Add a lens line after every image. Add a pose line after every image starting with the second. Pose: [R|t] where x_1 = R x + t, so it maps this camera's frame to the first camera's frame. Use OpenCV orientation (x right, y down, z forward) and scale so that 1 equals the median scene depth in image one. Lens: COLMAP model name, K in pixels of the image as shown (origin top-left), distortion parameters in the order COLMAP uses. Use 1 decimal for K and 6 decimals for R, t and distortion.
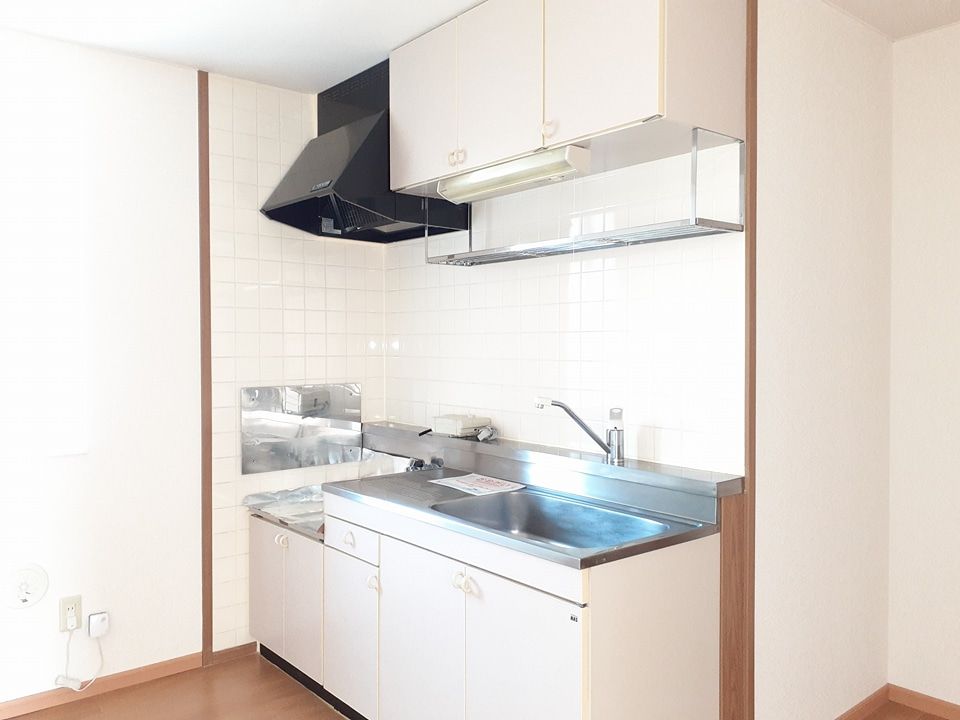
lens RADIAL K [[749.4, 0, 480.0], [0, 749.4, 360.0], [0, 0, 1]] dist [0.079065, -0.126429]
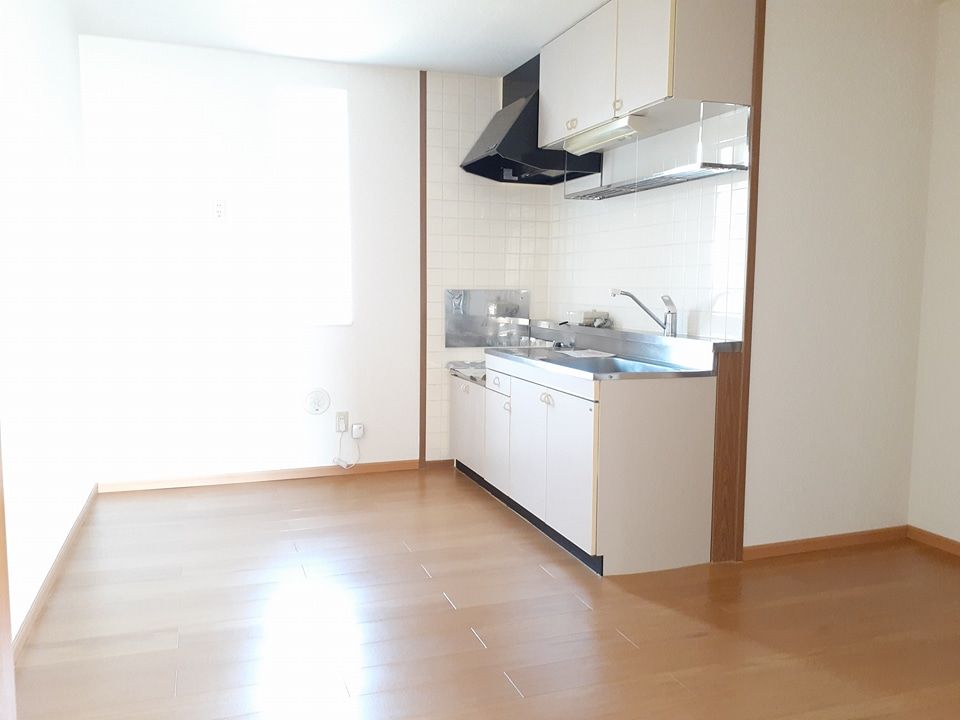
lens RADIAL K [[749.4, 0, 480.0], [0, 749.4, 360.0], [0, 0, 1]] dist [0.079065, -0.126429]
pose [[0.939029, 0.040880, -0.341400, 0.270254], [-0.013874, 0.996603, 0.081173, 0.057400], [0.343559, -0.071487, 0.936406, -0.384837]]
